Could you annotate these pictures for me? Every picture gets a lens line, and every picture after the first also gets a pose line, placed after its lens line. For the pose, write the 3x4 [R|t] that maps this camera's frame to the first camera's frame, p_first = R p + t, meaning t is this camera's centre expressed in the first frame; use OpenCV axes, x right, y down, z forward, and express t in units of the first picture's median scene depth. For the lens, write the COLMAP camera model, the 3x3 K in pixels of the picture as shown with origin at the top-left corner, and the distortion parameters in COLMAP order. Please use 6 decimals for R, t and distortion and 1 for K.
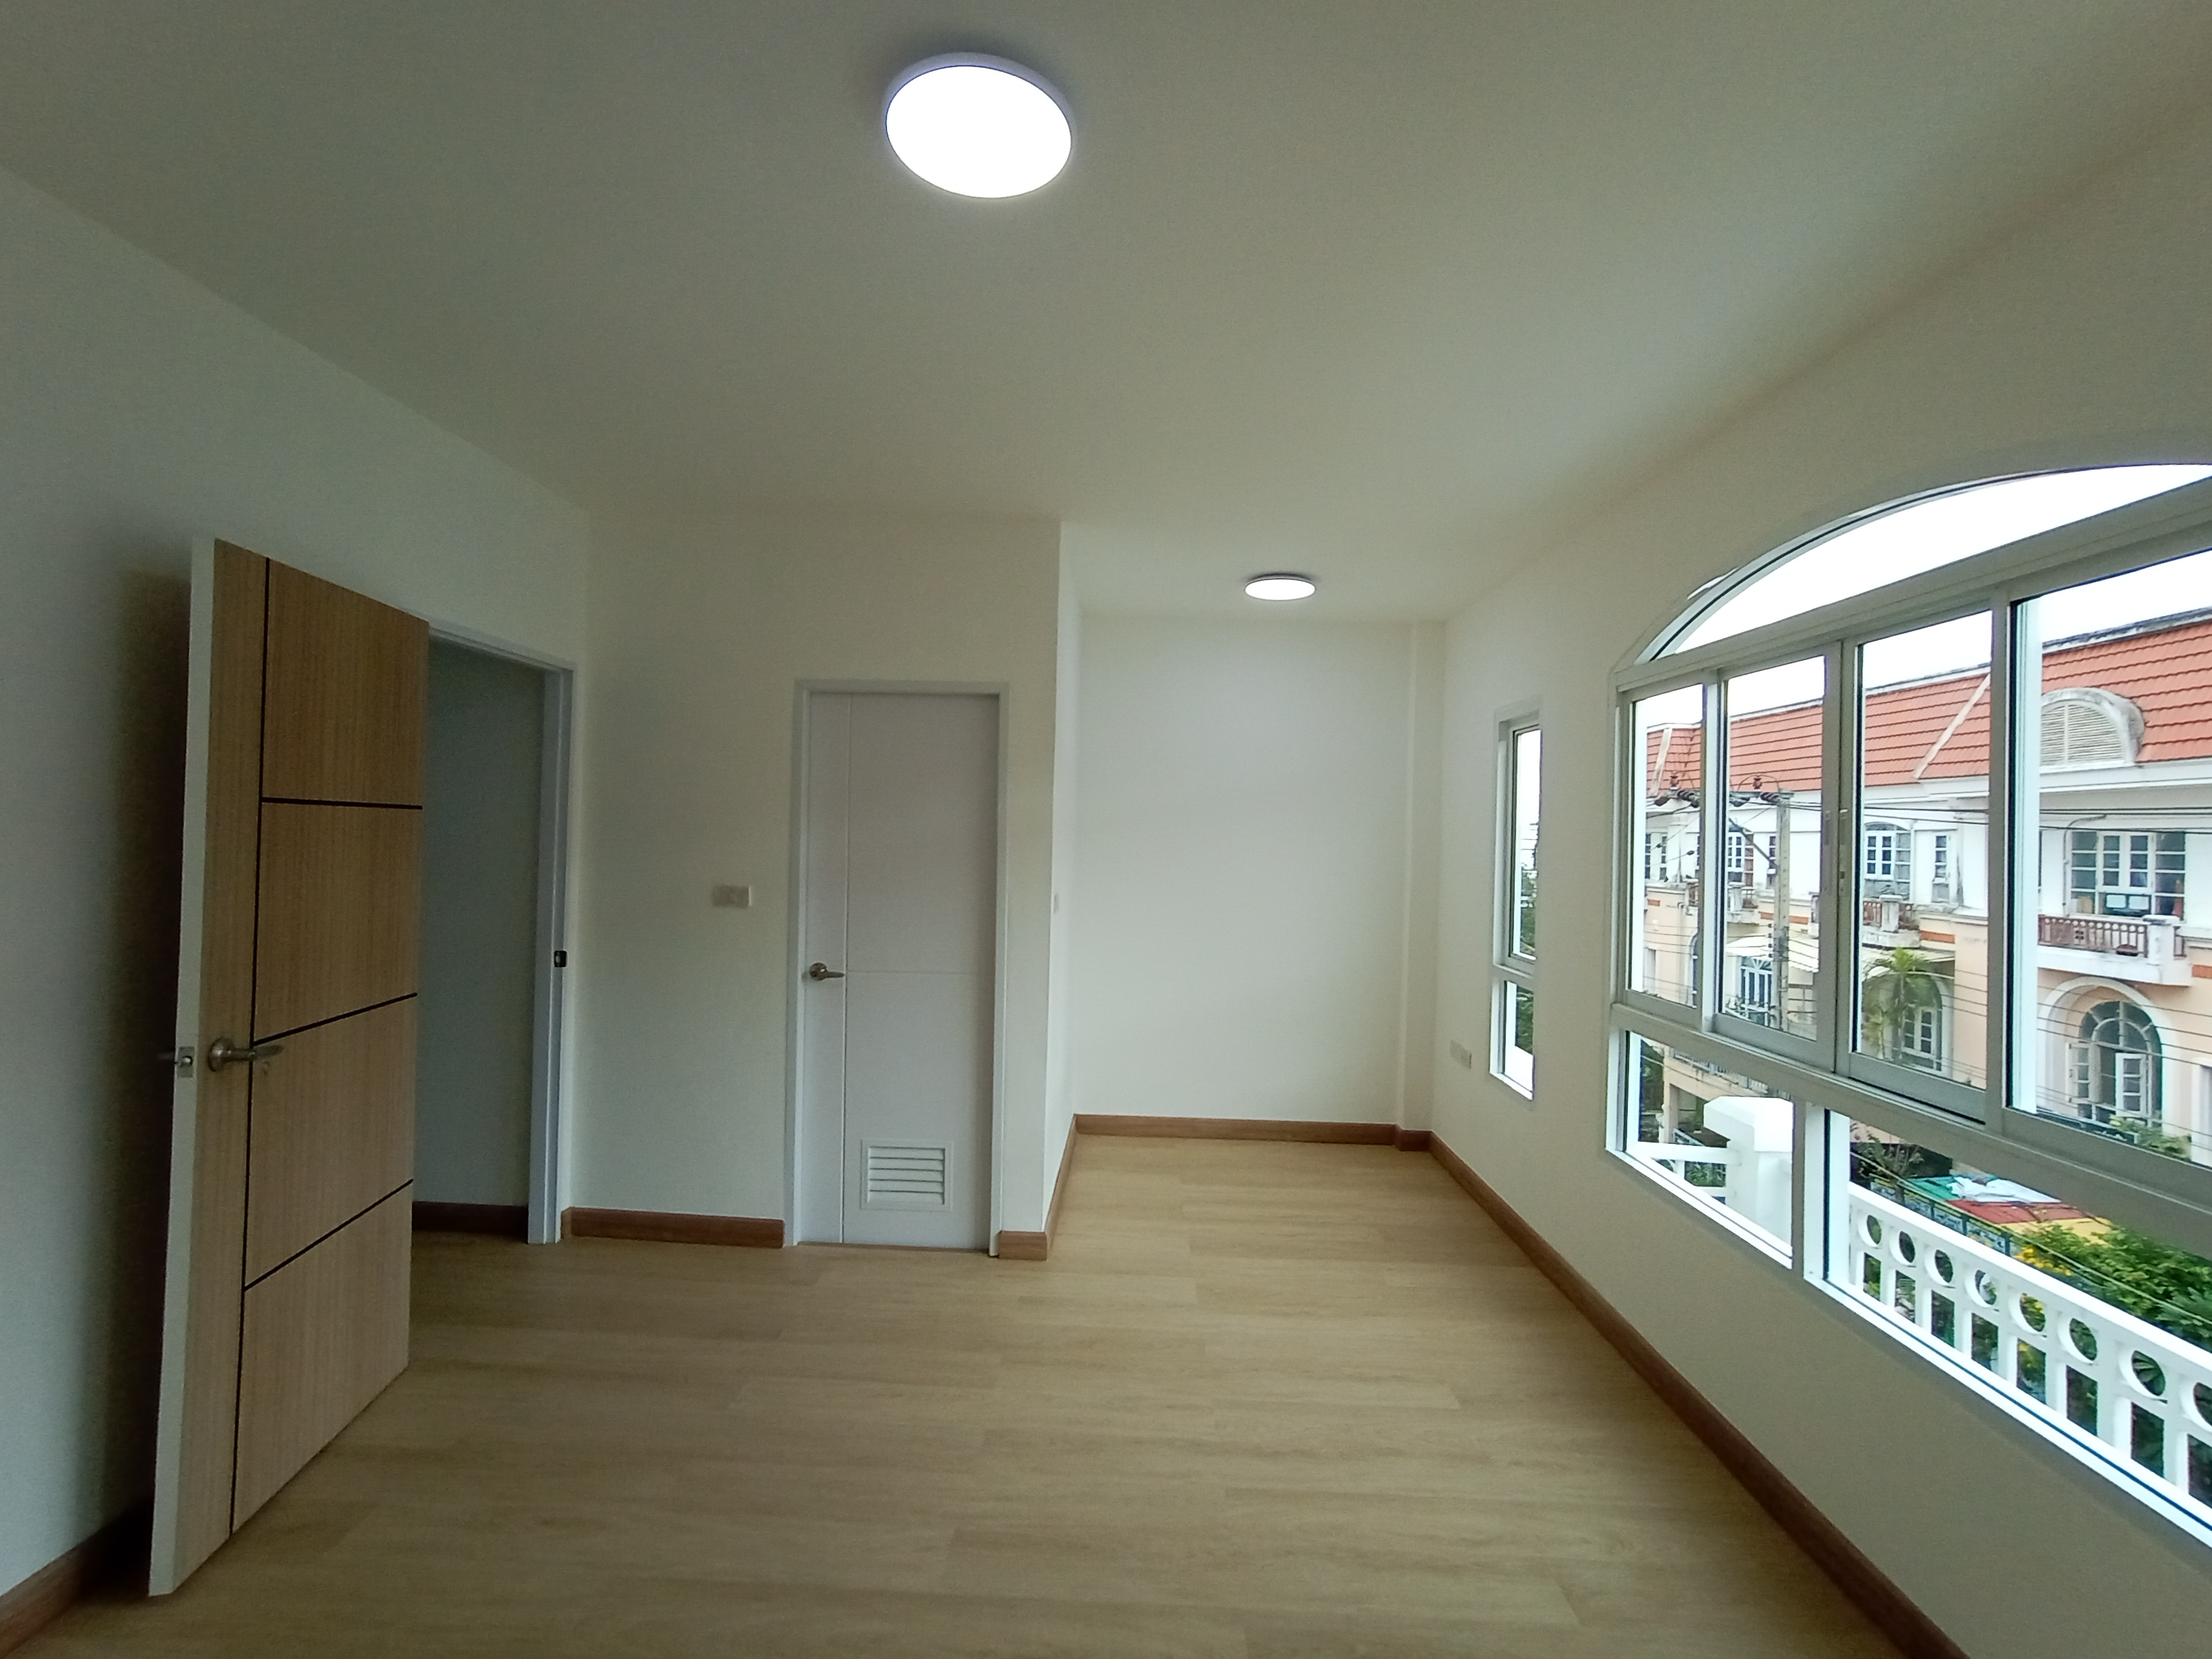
lens RADIAL K [[978.4, 0, 1106.0], [0, 978.4, 829.5], [0, 0, 1]] dist [-0.023217, 0.019113]
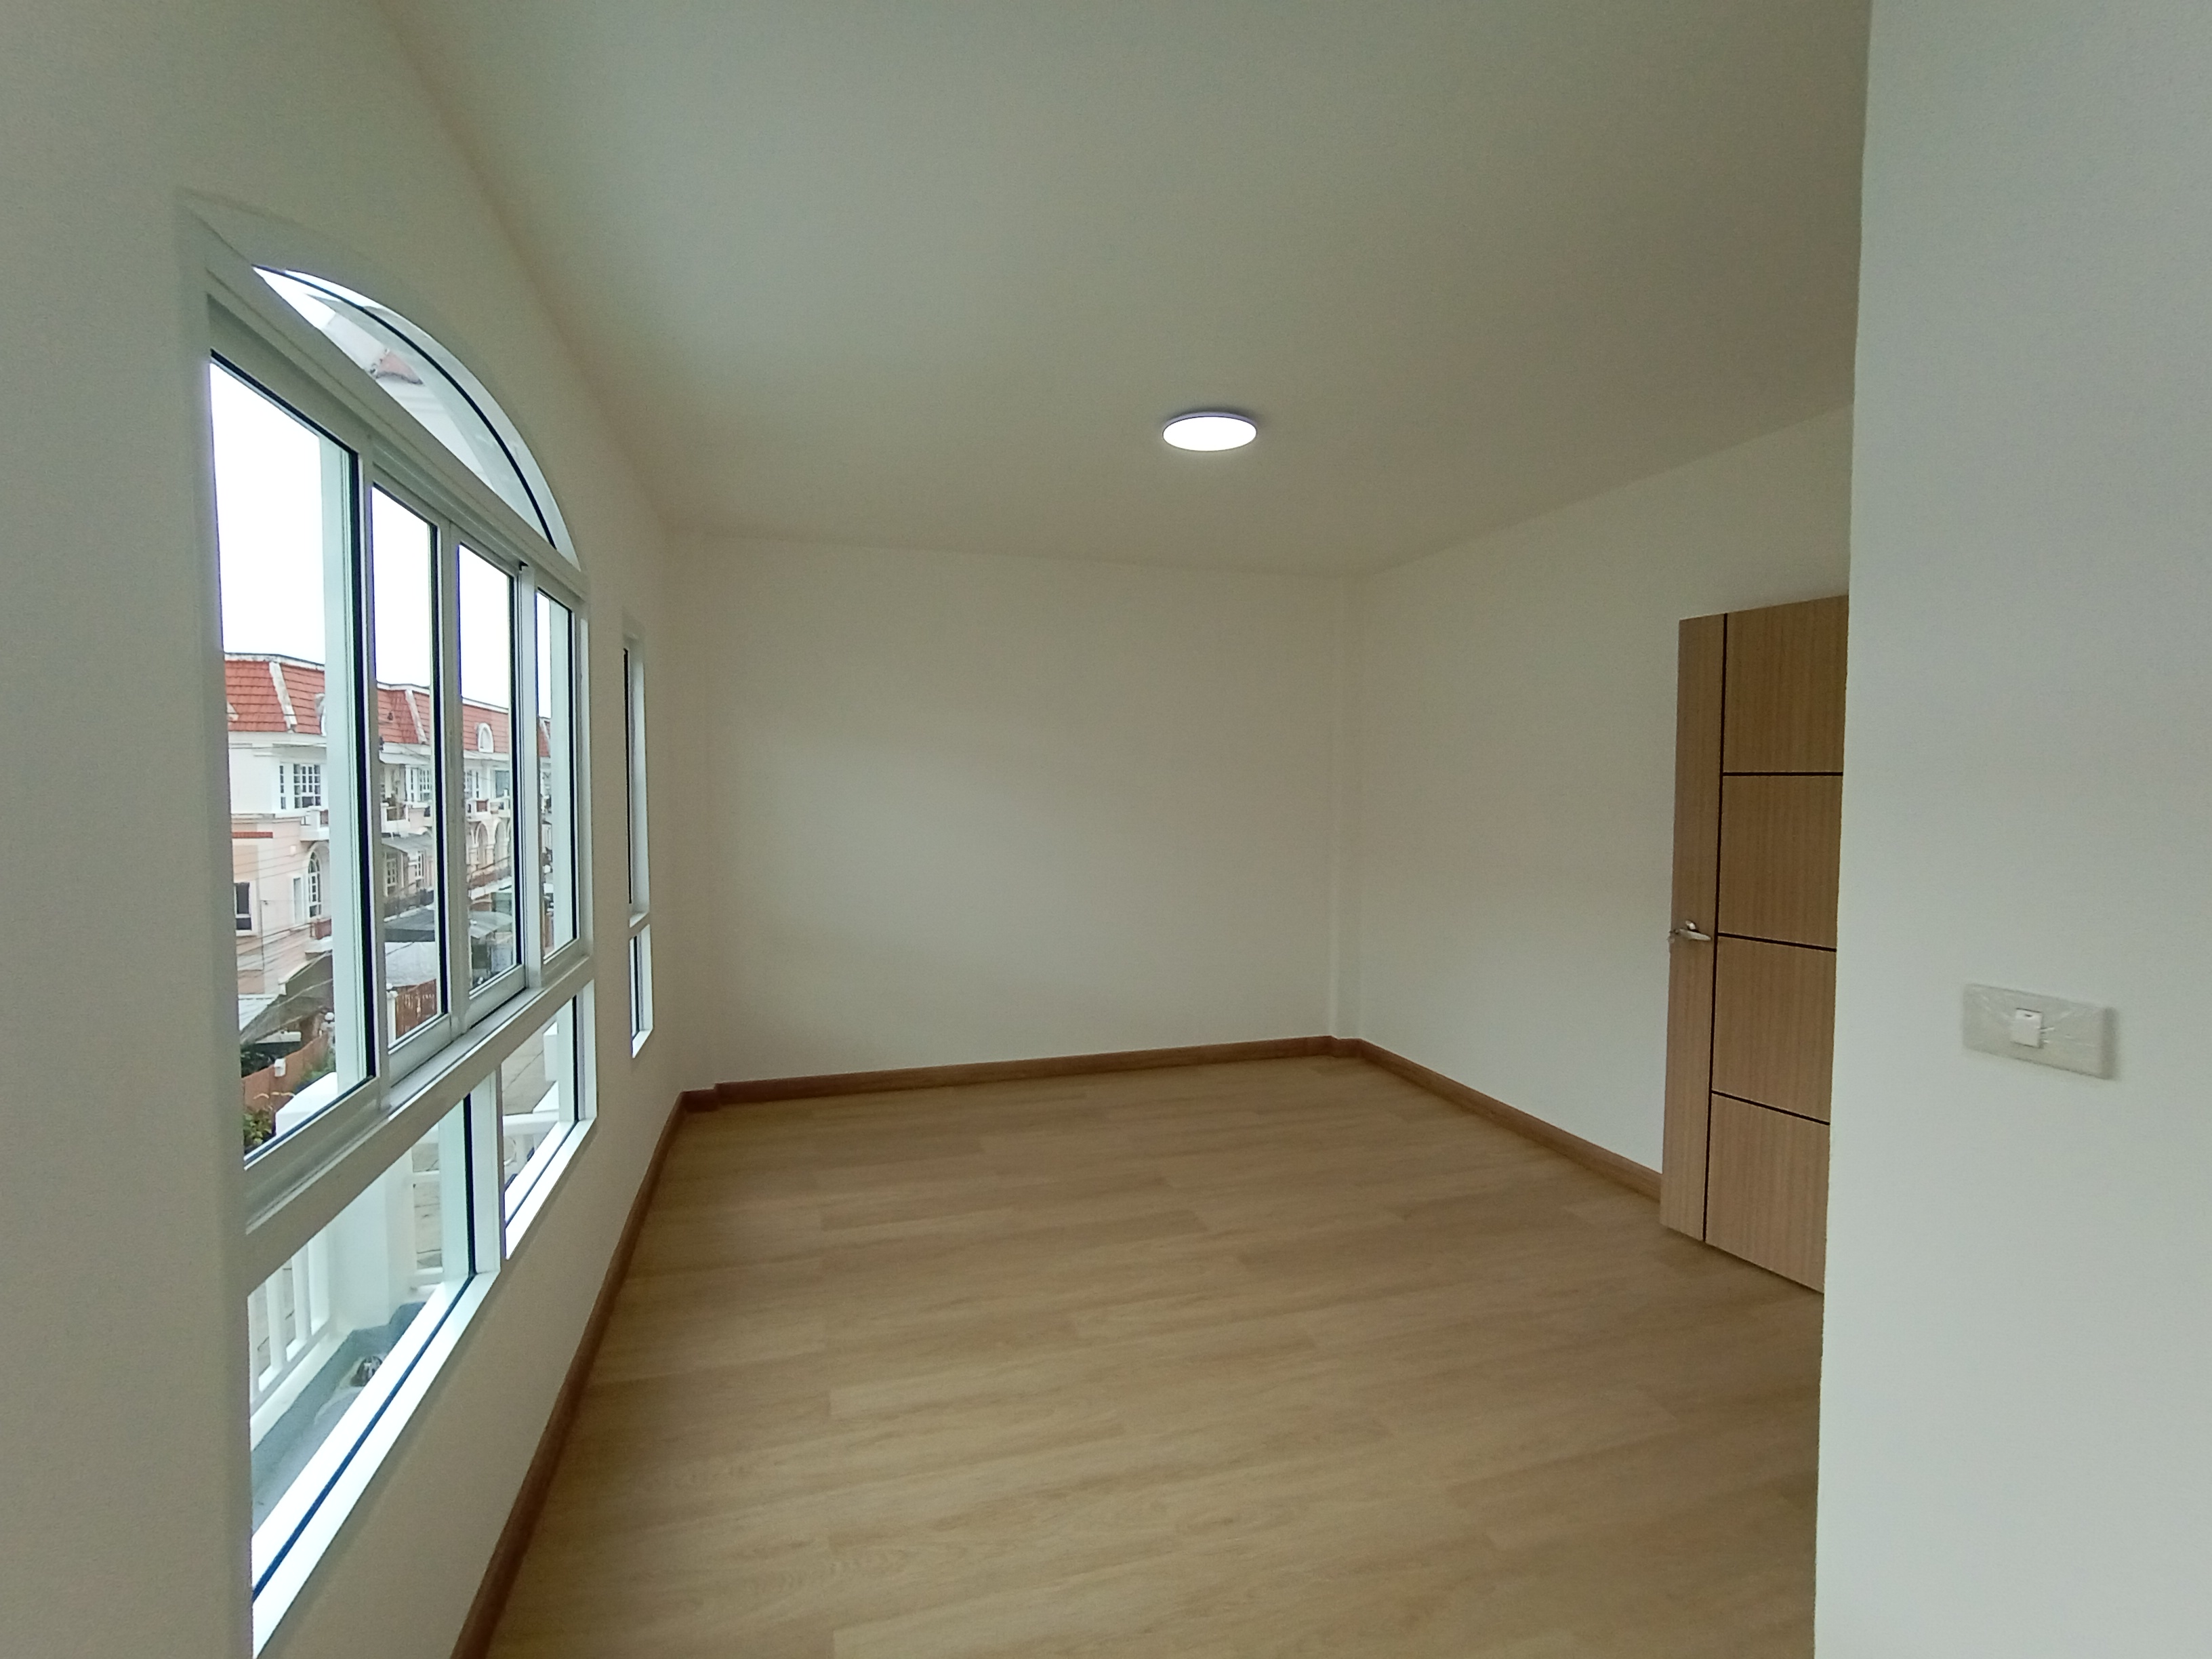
lens RADIAL K [[978.4, 0, 1106.0], [0, 978.4, 829.5], [0, 0, 1]] dist [-0.023217, 0.019113]
pose [[-0.945842, -0.018092, -0.324123, 0.476551], [-0.028038, 0.999268, 0.026041, 0.038574], [0.323414, 0.033719, -0.945656, 1.916353]]
